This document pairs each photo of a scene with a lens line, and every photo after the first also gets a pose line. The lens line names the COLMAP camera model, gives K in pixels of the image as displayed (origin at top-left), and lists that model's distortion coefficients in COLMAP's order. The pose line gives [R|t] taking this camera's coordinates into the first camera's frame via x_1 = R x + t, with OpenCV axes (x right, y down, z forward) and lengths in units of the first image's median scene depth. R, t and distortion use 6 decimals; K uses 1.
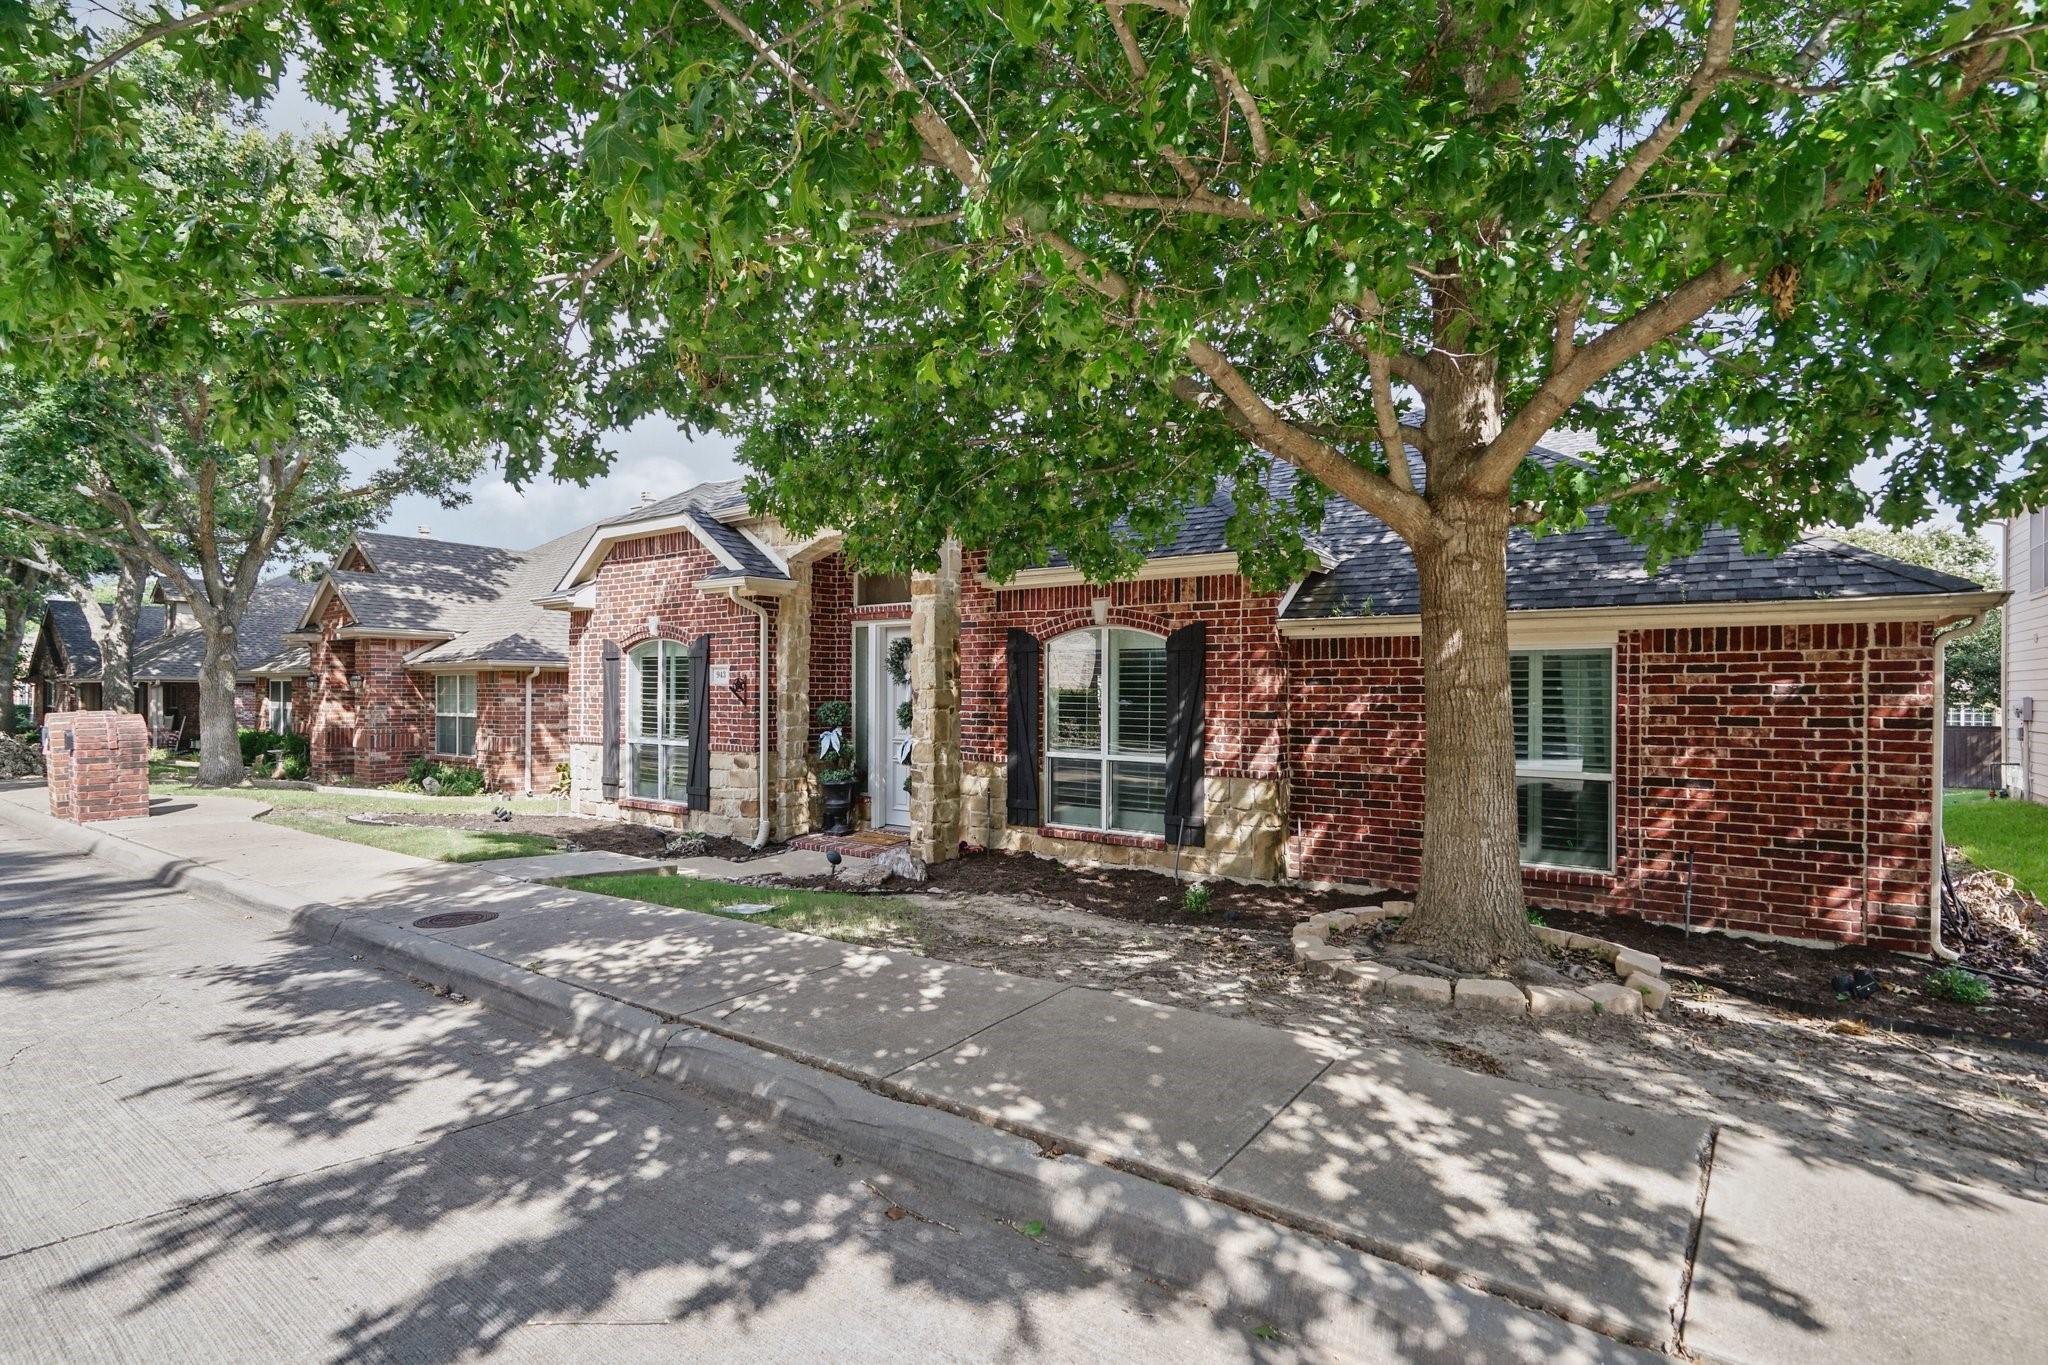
lens RADIAL K [[976.7, 0, 1044.5], [0, 976.7, 685.9], [0, 0, 1]] dist [-0.000493, 0.000200]
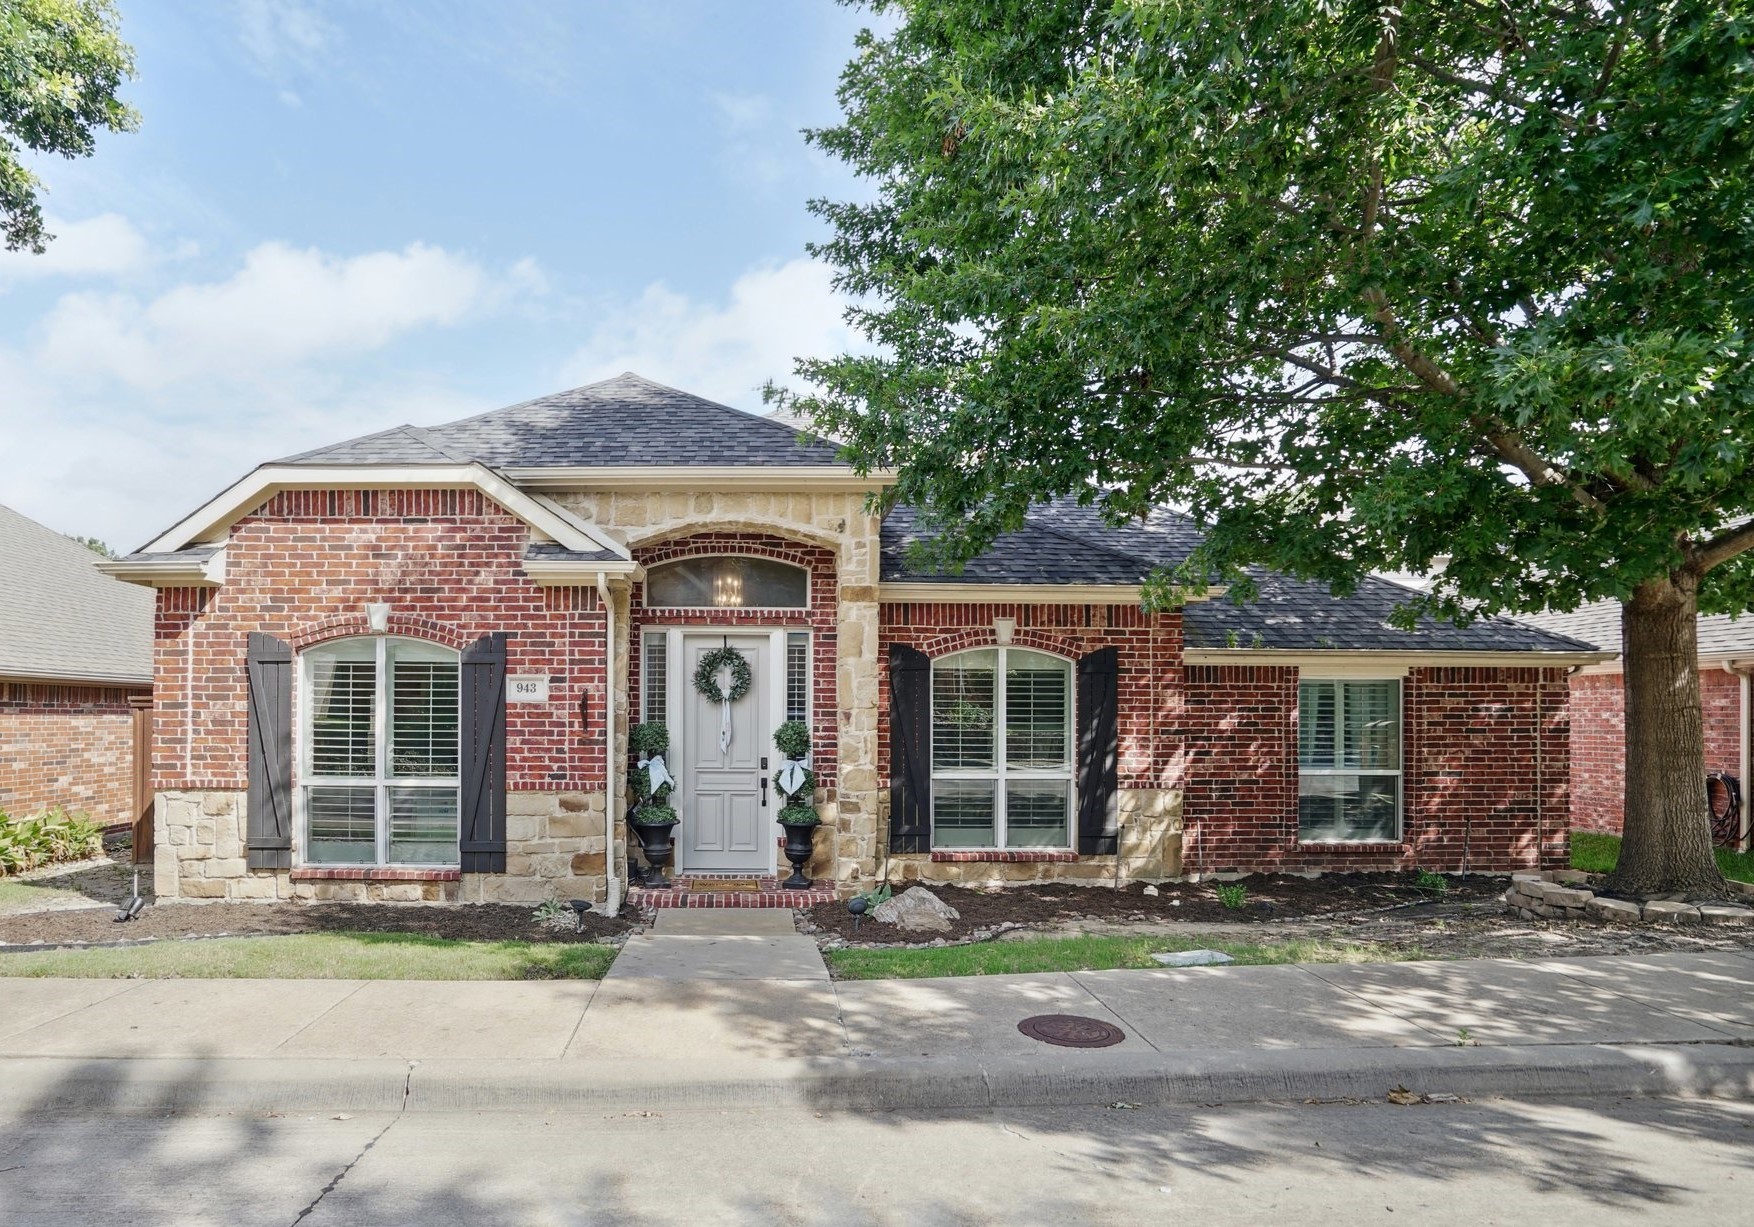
lens RADIAL K [[945.6, 0, 876.8], [0, 945.6, 693.7], [0, 0, 1]] dist [-0.031211, 0.000702]
pose [[0.796294, 0.011384, 0.604803, -0.706378], [-0.003340, 0.999890, -0.014424, 0.002891], [-0.604901, 0.009466, 0.796244, 0.336658]]
